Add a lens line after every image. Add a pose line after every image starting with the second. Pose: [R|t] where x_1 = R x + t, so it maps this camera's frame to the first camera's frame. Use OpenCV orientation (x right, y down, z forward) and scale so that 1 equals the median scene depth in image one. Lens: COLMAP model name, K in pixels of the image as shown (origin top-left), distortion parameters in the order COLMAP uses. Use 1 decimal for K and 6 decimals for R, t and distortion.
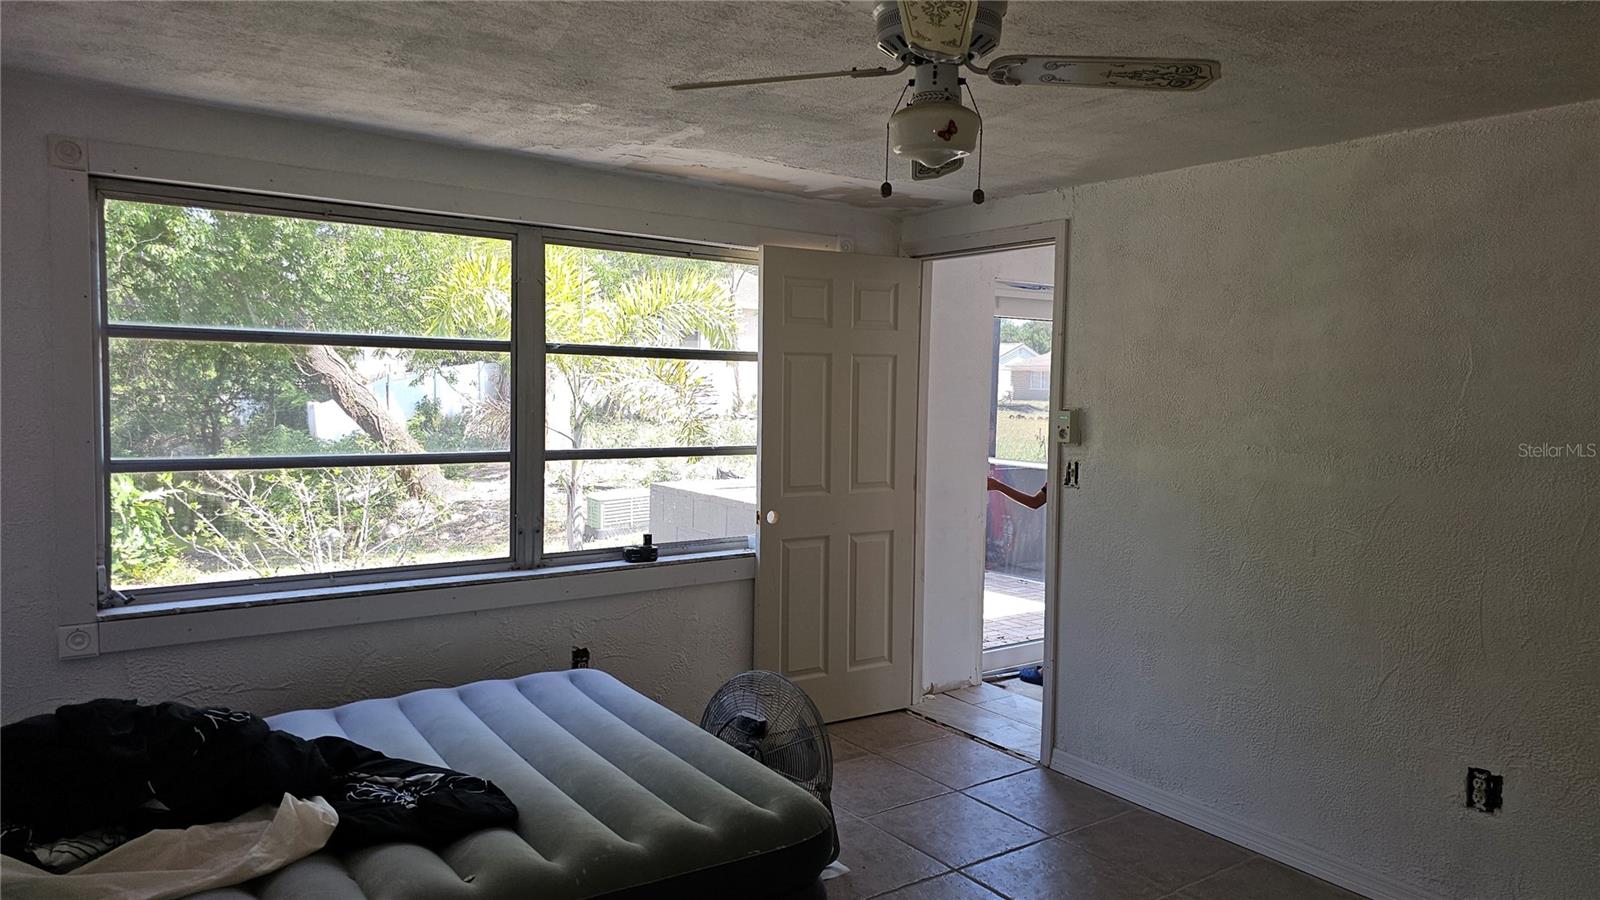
lens RADIAL K [[1072.2, 0, 795.3], [0, 1072.2, 441.8], [0, 0, 1]] dist [0.027895, -0.020644]
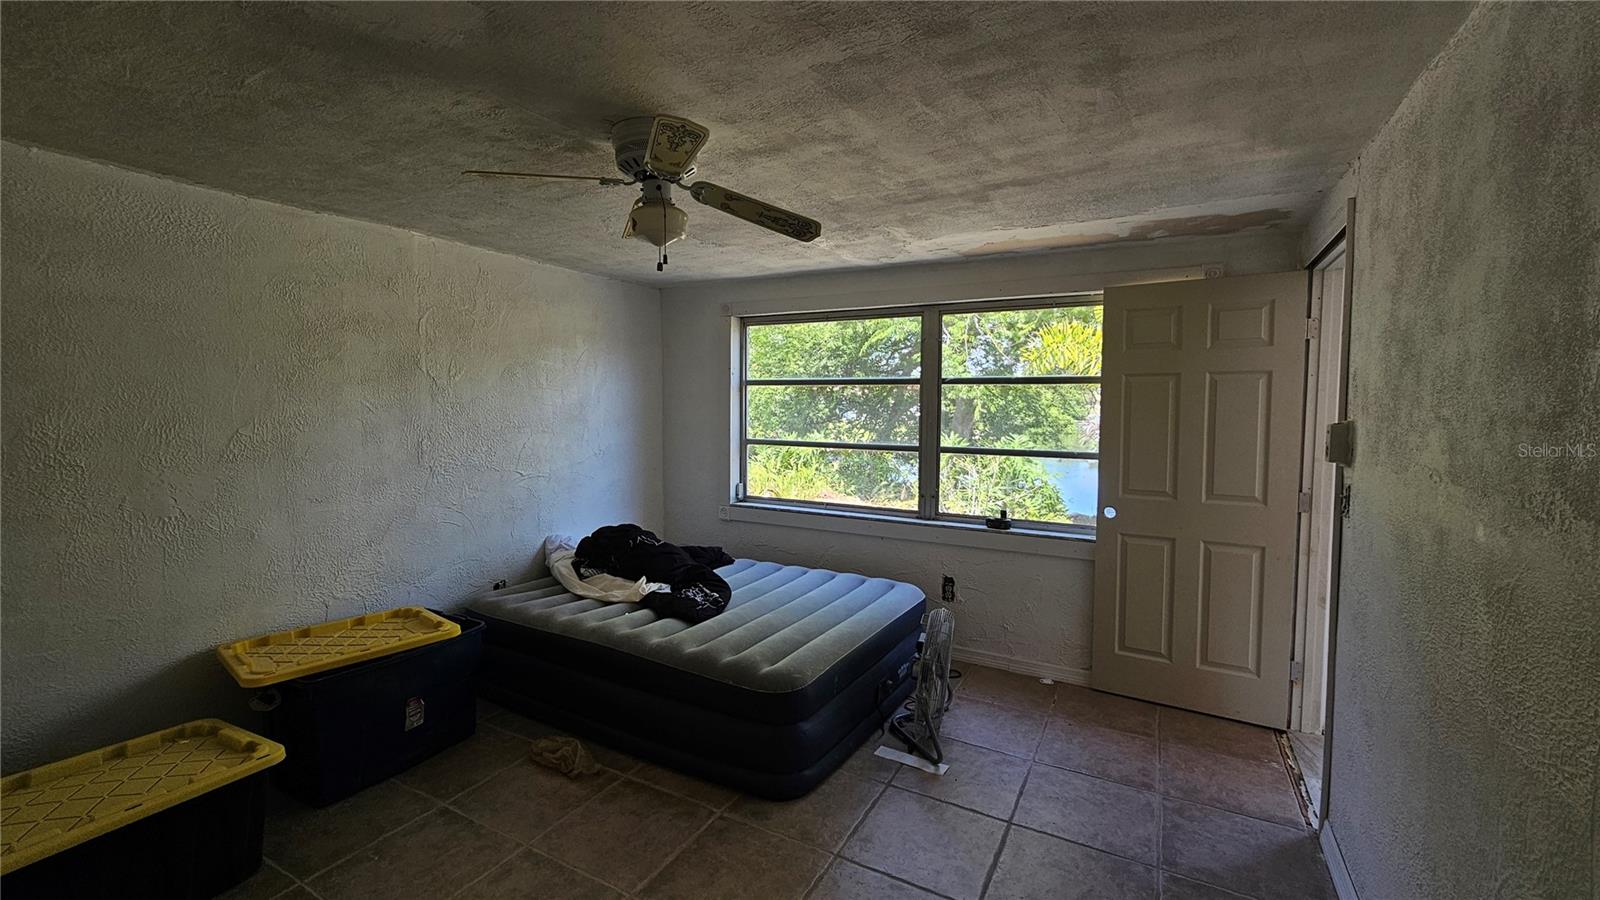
lens RADIAL K [[656.0, 0, 795.6], [0, 656.0, 450.0], [0, 0, 1]] dist [-0.000173, 0.000519]
pose [[0.411567, 0.046378, -0.910199, 0.534405], [-0.051560, 0.998290, 0.027553, -0.002337], [0.909920, 0.035590, 0.413255, 0.396048]]
